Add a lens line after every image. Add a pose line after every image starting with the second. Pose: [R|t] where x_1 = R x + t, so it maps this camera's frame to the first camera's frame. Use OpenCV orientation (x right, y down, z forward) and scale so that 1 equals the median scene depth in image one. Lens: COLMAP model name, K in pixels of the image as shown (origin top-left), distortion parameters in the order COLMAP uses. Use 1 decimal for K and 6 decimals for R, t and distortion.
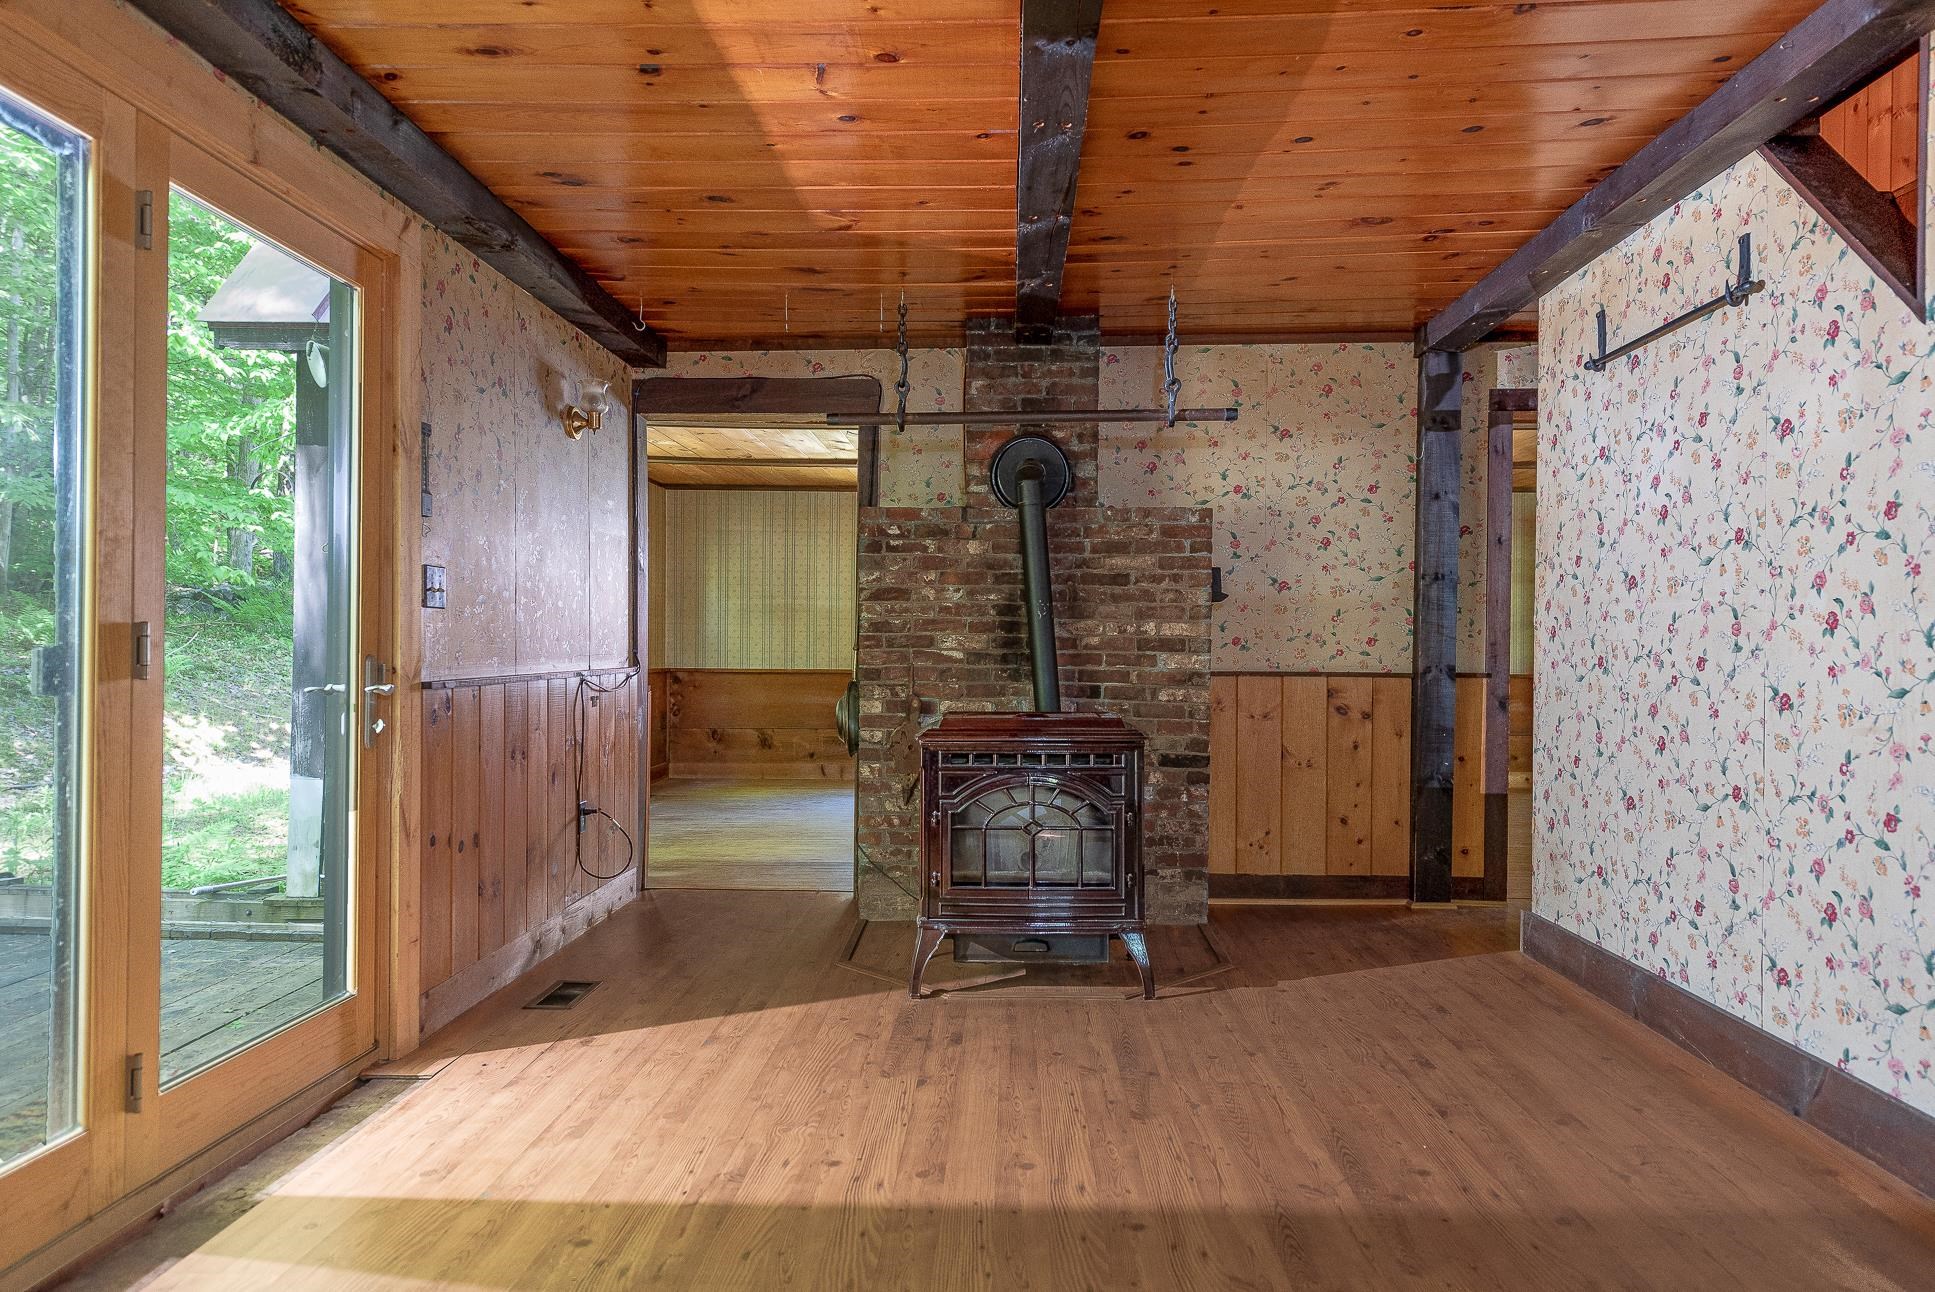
lens RADIAL K [[1274.3, 0, 974.6], [0, 1274.3, 649.2], [0, 0, 1]] dist [0.033053, -0.031929]
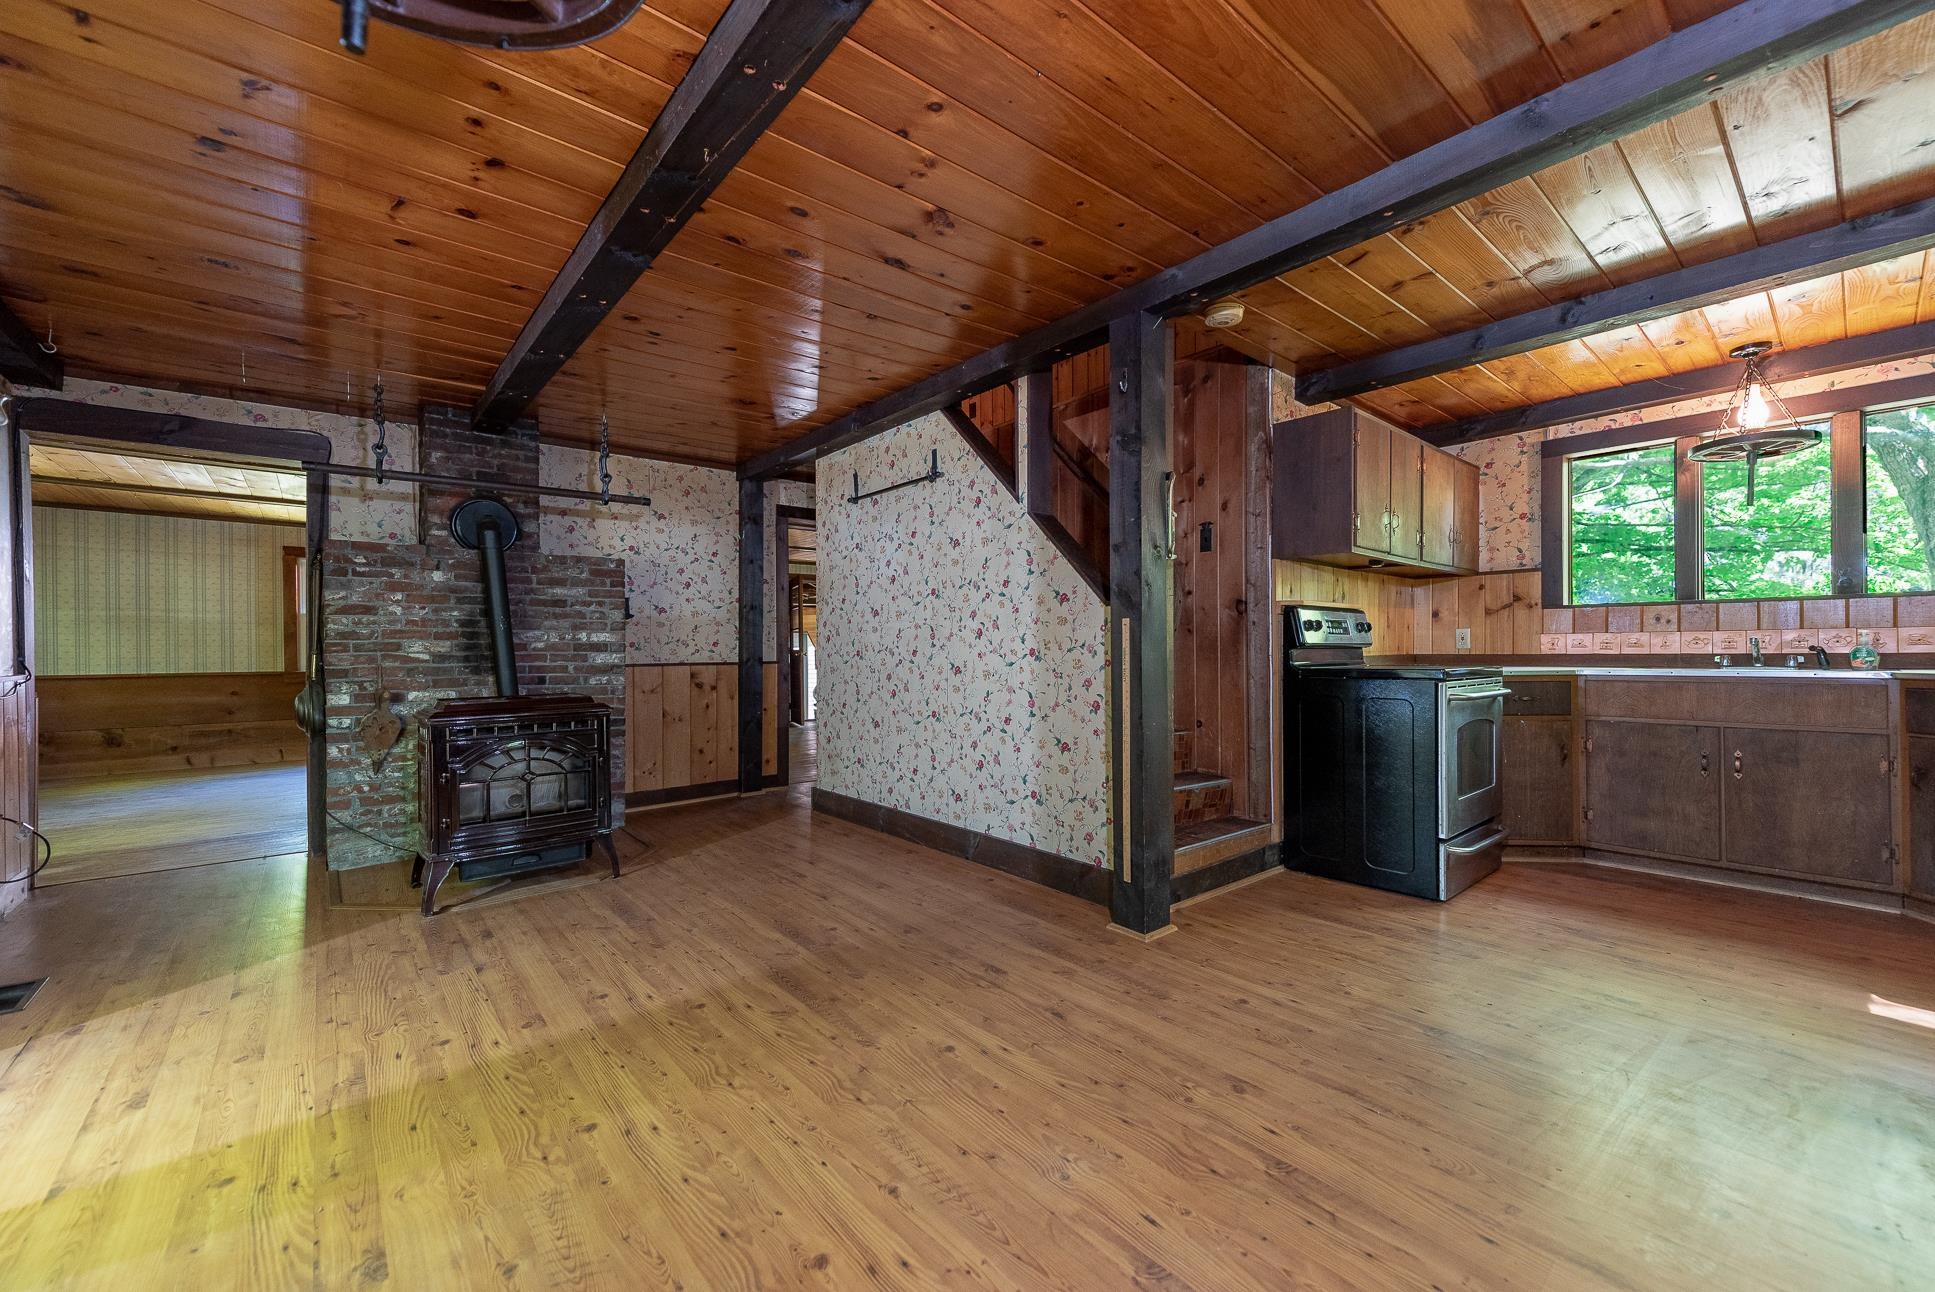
lens RADIAL K [[756.8, 0, 969.1], [0, 756.8, 650.5], [0, 0, 1]] dist [0.018675, -0.006835]
pose [[0.737336, -0.014012, 0.675381, -0.147753], [0.012929, 0.999894, 0.006629, 0.000162], [-0.675403, 0.003844, 0.737439, 0.033763]]
